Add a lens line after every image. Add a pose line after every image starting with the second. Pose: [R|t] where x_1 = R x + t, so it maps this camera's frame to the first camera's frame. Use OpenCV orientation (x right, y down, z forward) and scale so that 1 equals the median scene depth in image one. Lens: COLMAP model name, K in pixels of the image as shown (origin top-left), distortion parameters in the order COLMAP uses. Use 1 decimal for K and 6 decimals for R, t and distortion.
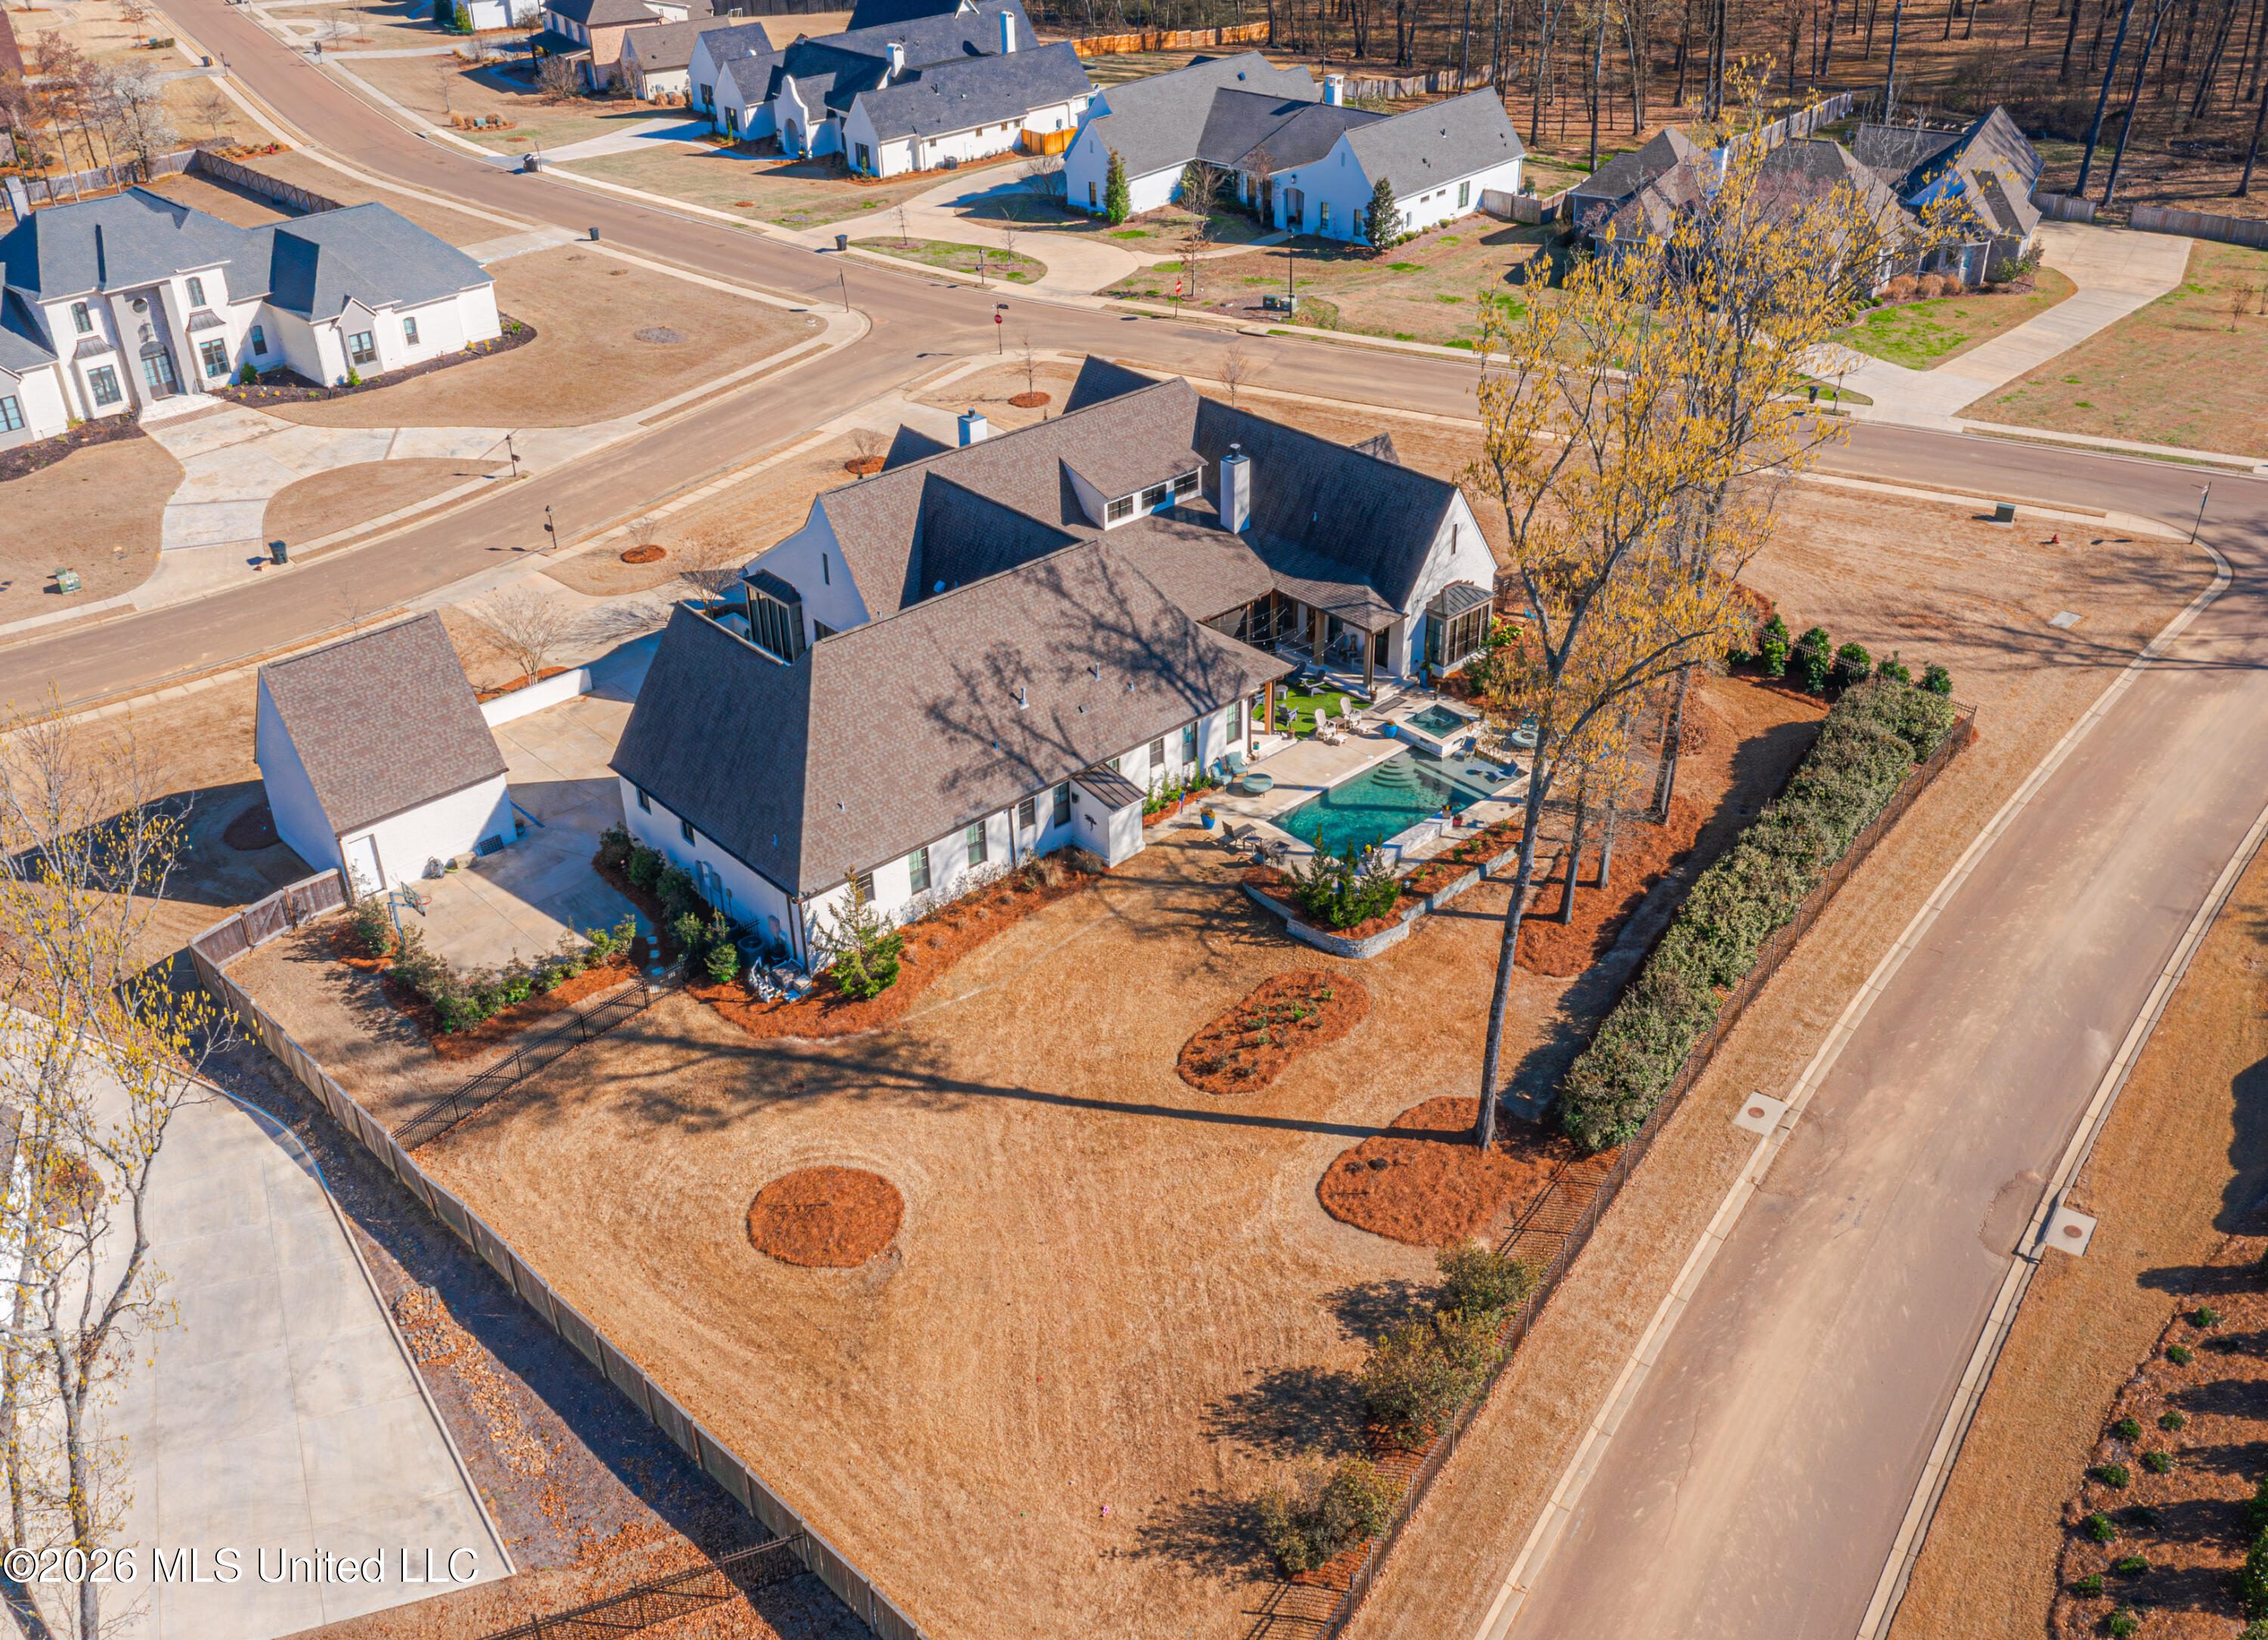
lens RADIAL K [[1977.7, 0, 1152.3], [0, 1977.7, 824.0], [0, 0, 1]] dist [-0.000975, 0.024174]
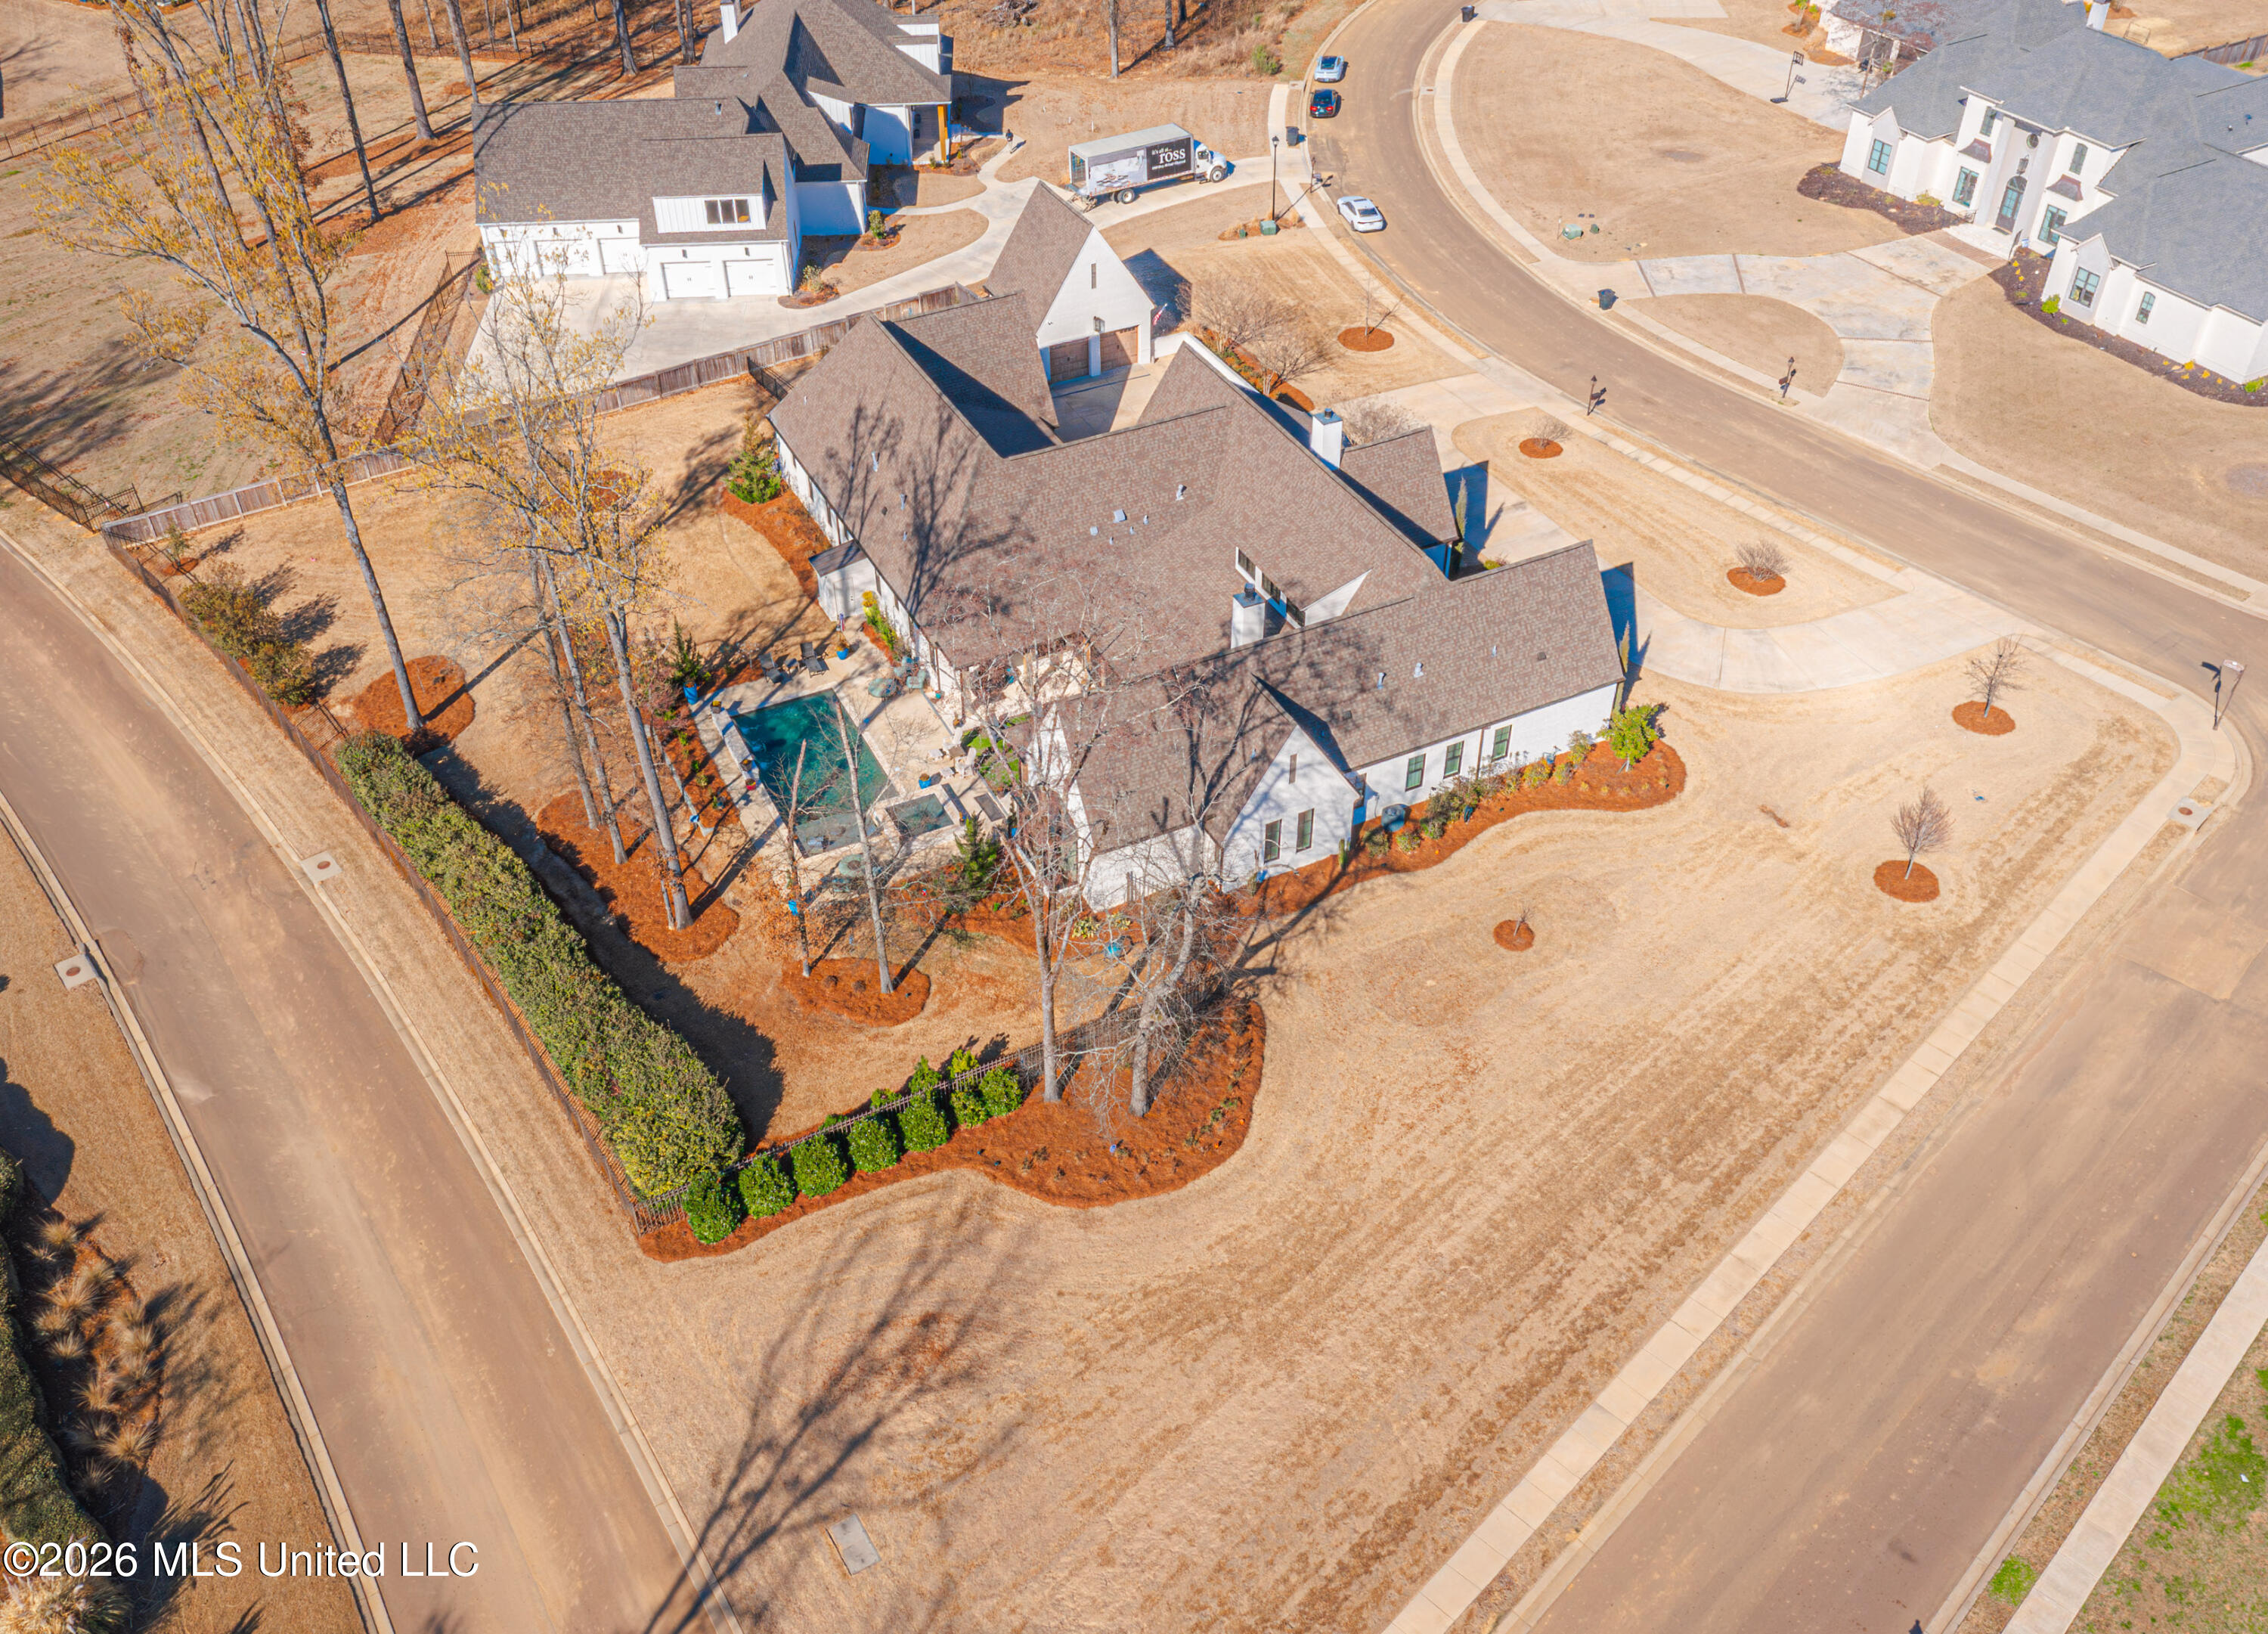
lens RADIAL K [[1977.7, 0, 1138.5], [0, 1977.7, 818.2], [0, 0, 1]] dist [-0.000975, 0.024174]
pose [[-0.279469, 0.632359, -0.722509, 0.891821], [-0.499280, 0.547043, 0.671910, -0.825421], [0.820132, 0.548512, 0.162843, 1.024195]]
